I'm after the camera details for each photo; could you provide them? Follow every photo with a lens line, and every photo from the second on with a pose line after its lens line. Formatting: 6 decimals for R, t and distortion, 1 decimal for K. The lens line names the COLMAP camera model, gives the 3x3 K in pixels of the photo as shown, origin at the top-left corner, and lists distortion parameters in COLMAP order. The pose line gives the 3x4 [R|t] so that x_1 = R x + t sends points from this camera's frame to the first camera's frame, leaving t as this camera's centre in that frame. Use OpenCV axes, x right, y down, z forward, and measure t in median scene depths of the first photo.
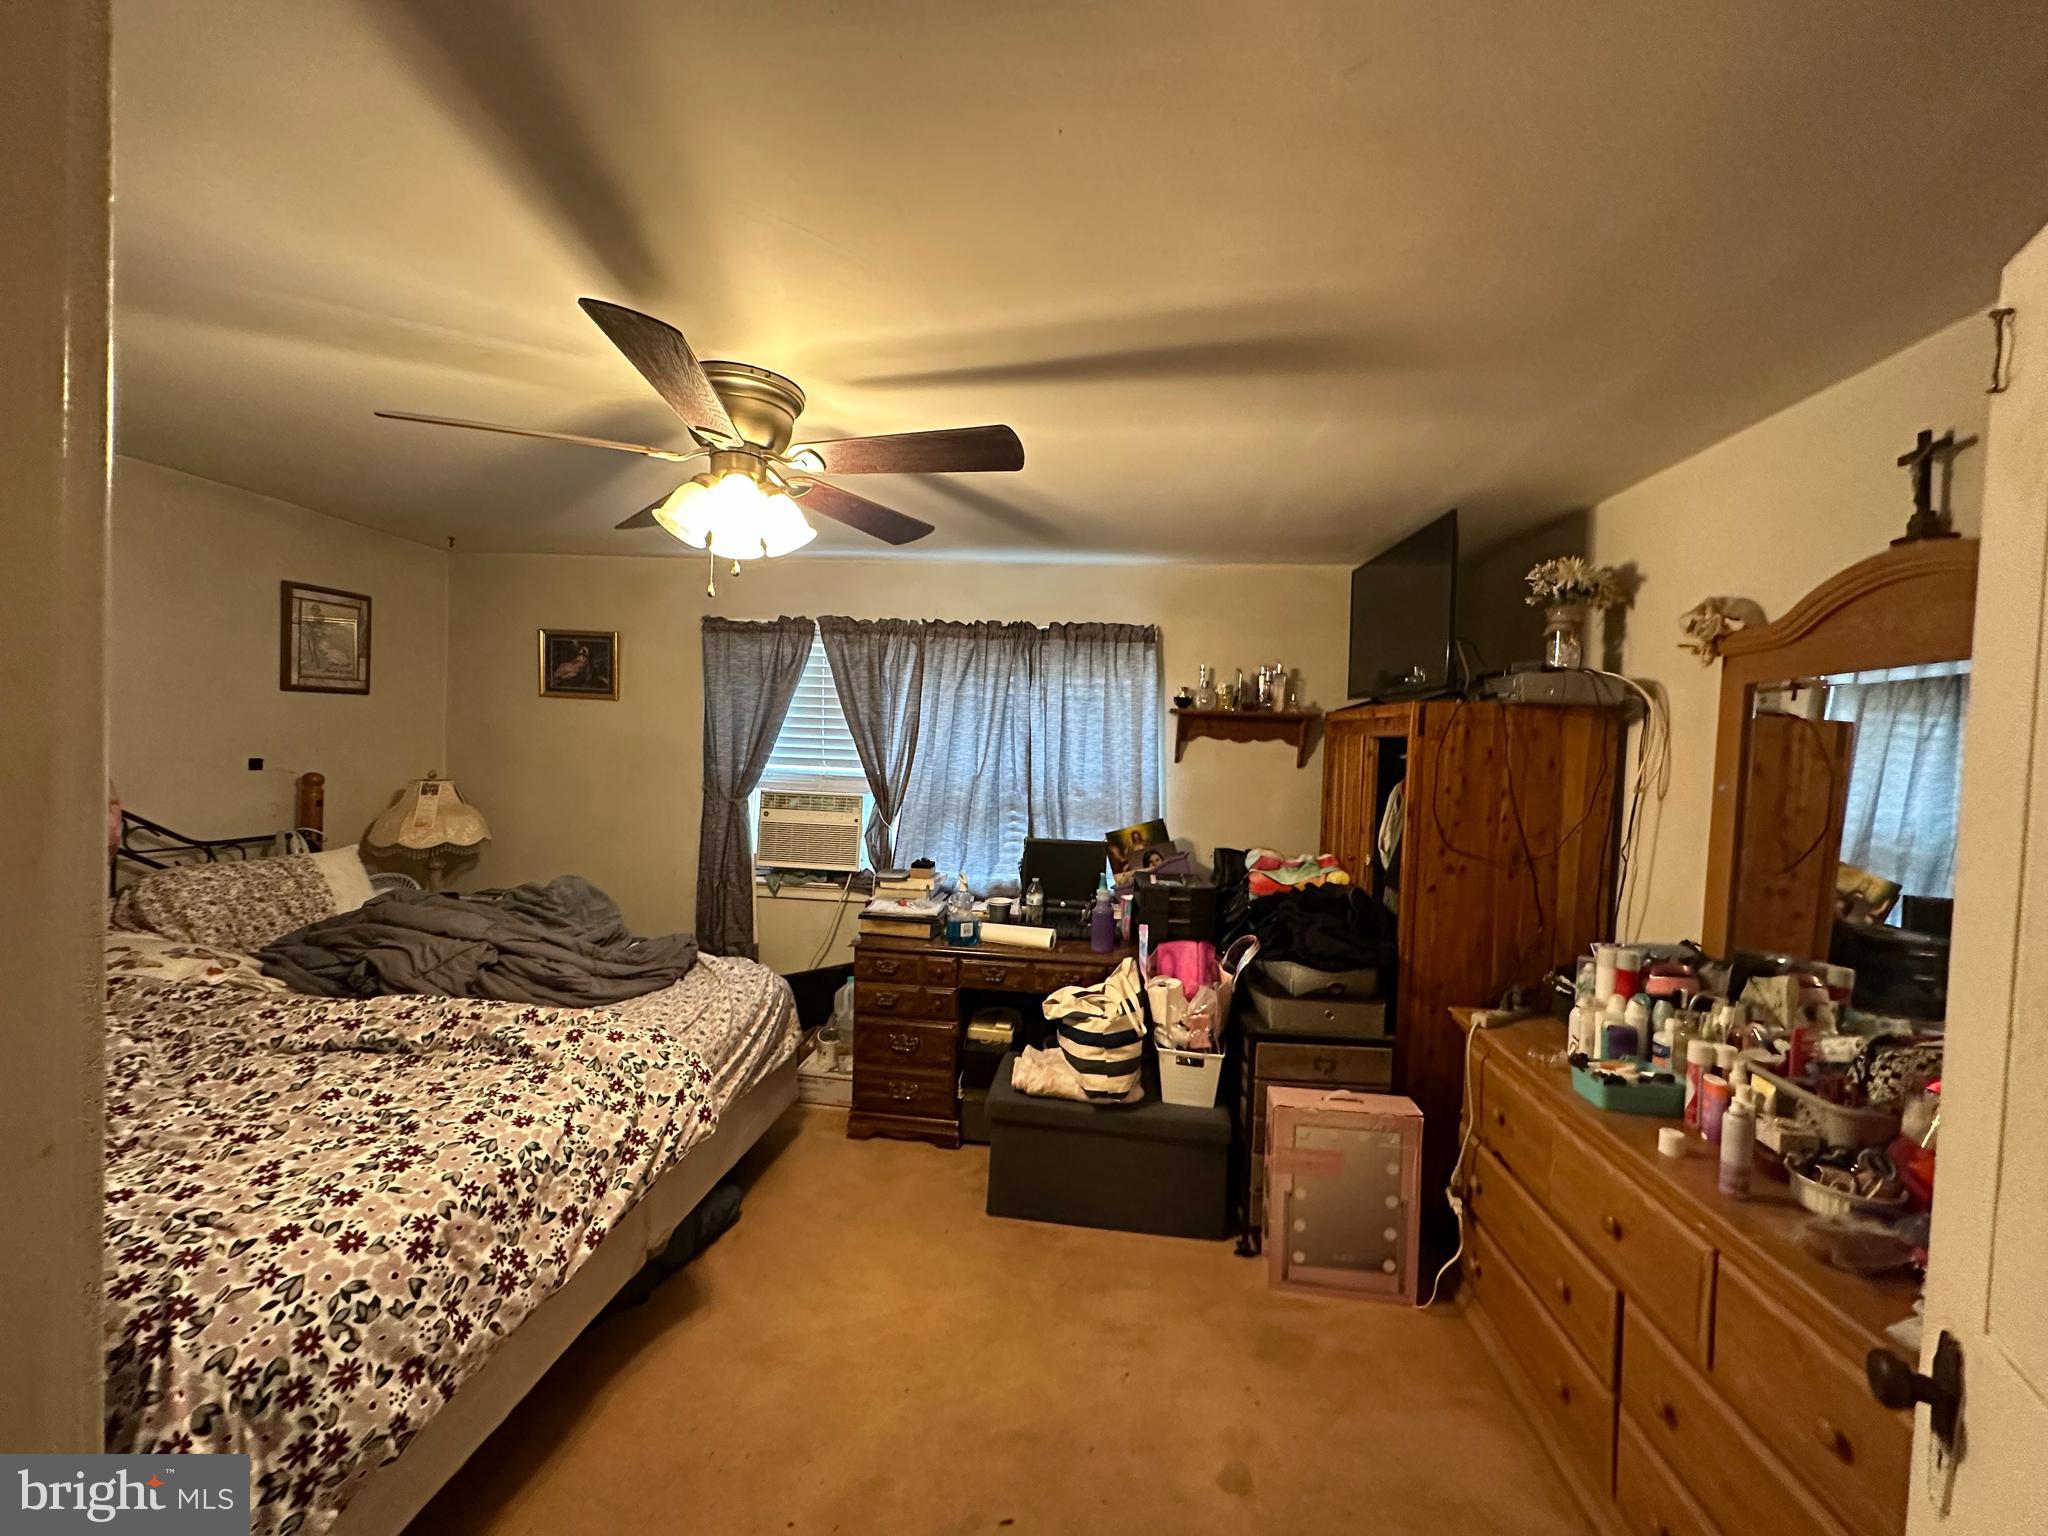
lens RADIAL K [[817.8, 0, 1025.8], [0, 817.8, 765.9], [0, 0, 1]] dist [-0.001912, 0.000615]
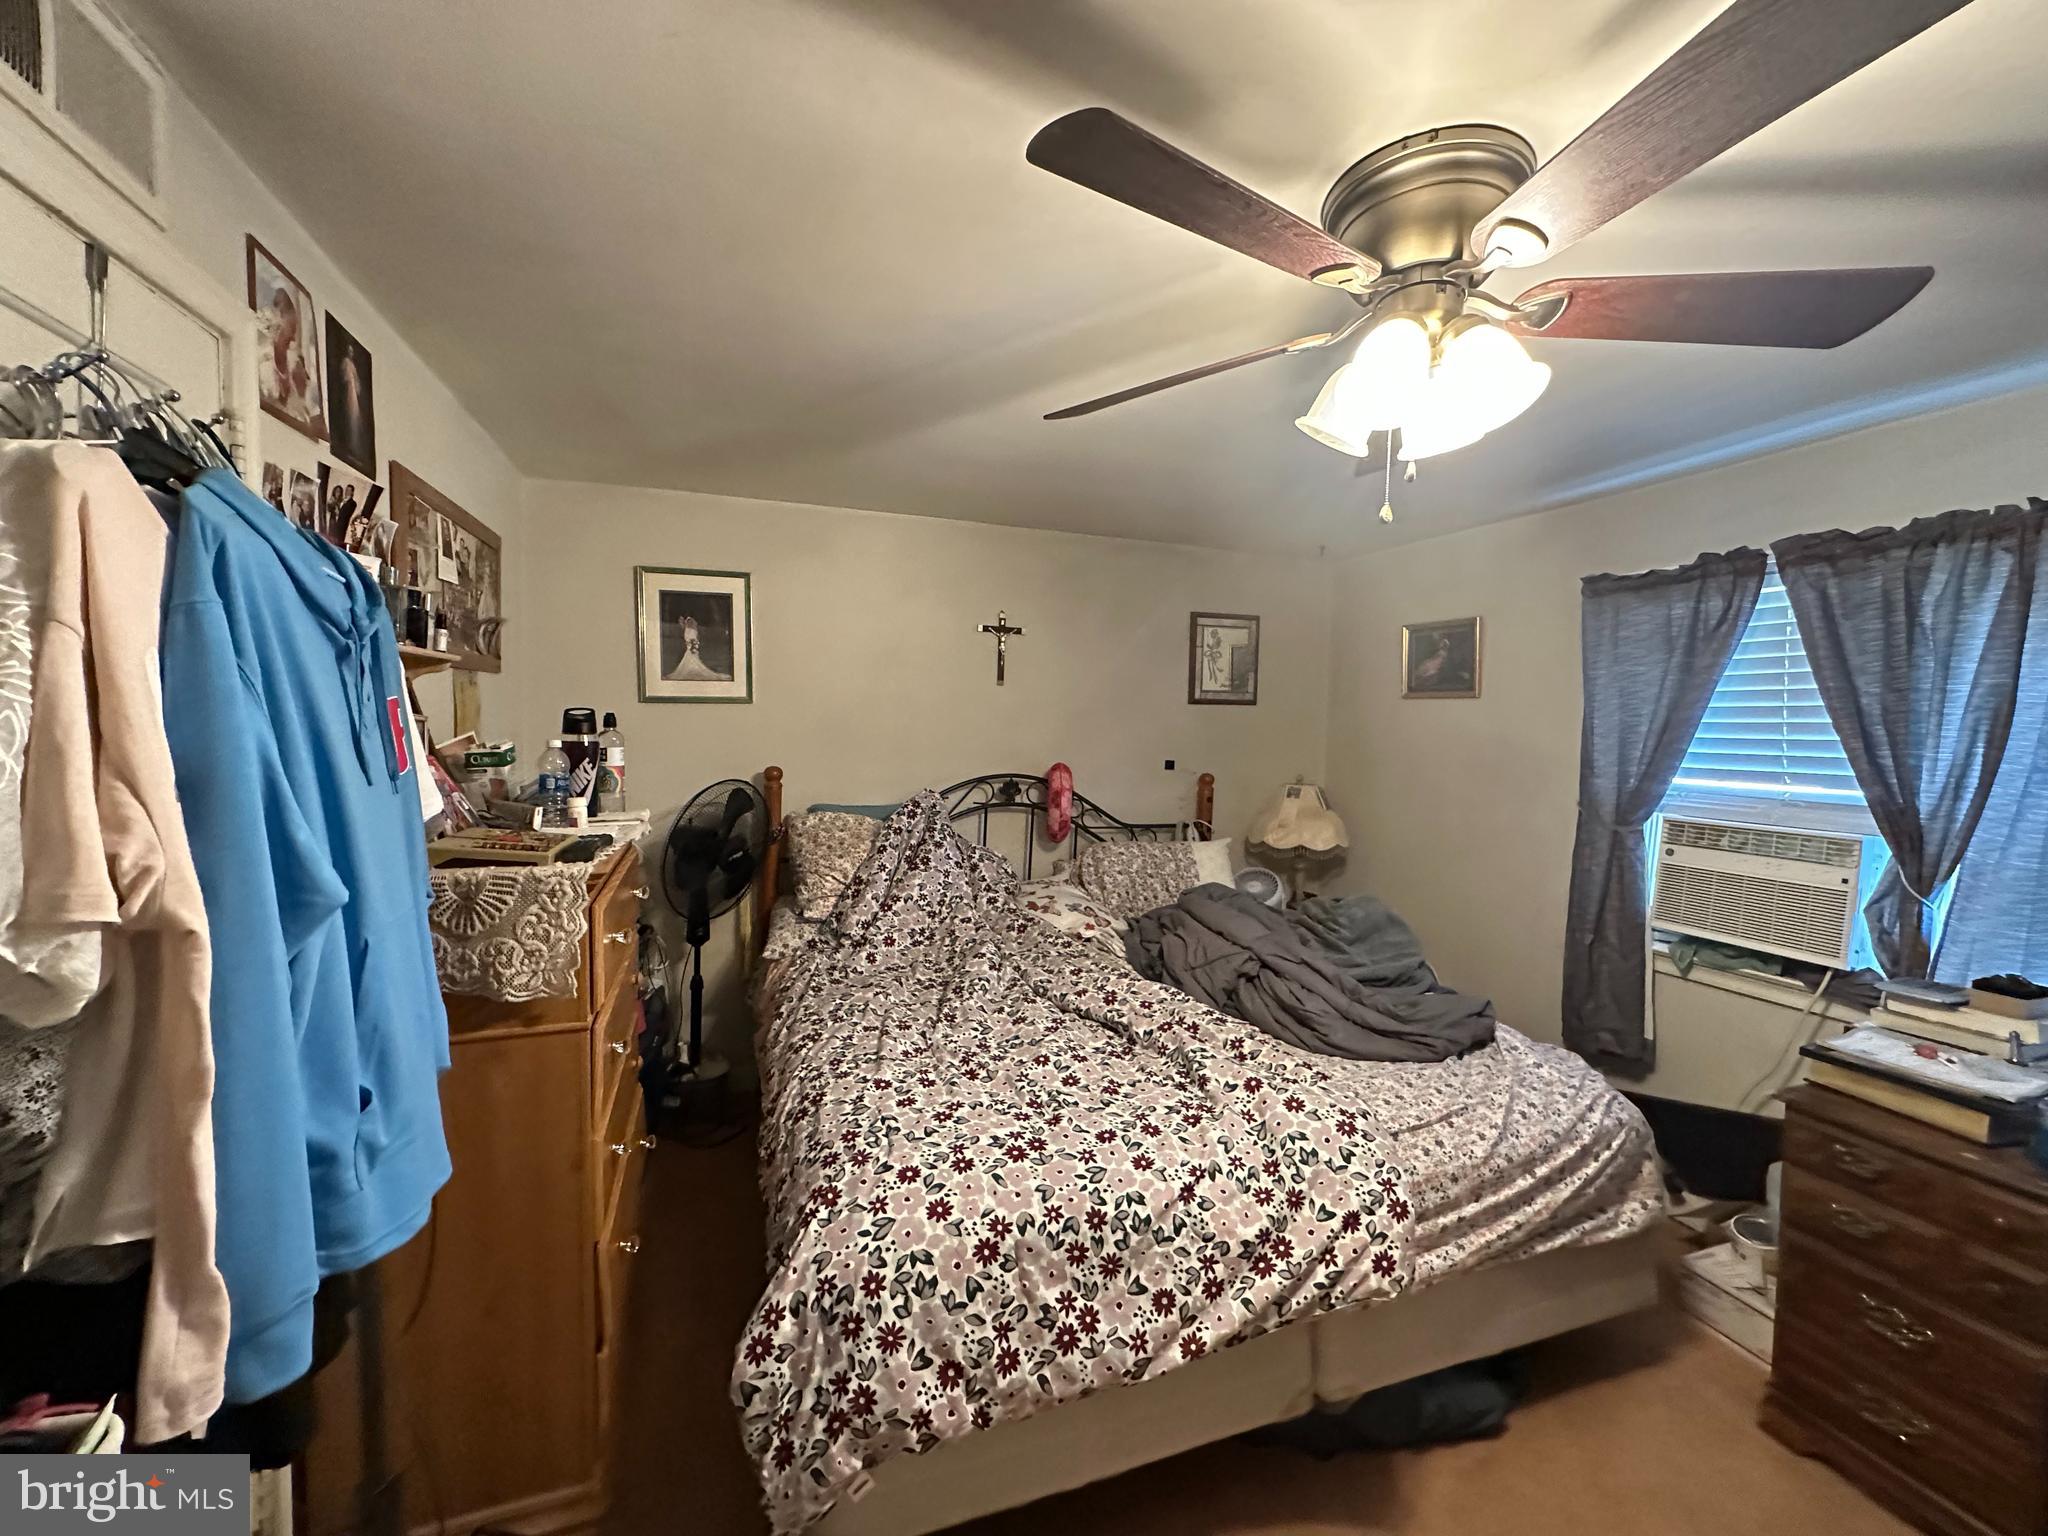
lens RADIAL K [[817.8, 0, 1025.8], [0, 817.8, 765.9], [0, 0, 1]] dist [-0.001912, 0.000615]
pose [[0.436931, 0.016095, -0.899351, 0.106382], [-0.032221, 0.999478, 0.002233, 0.005713], [0.898918, 0.028002, 0.437222, 0.429895]]
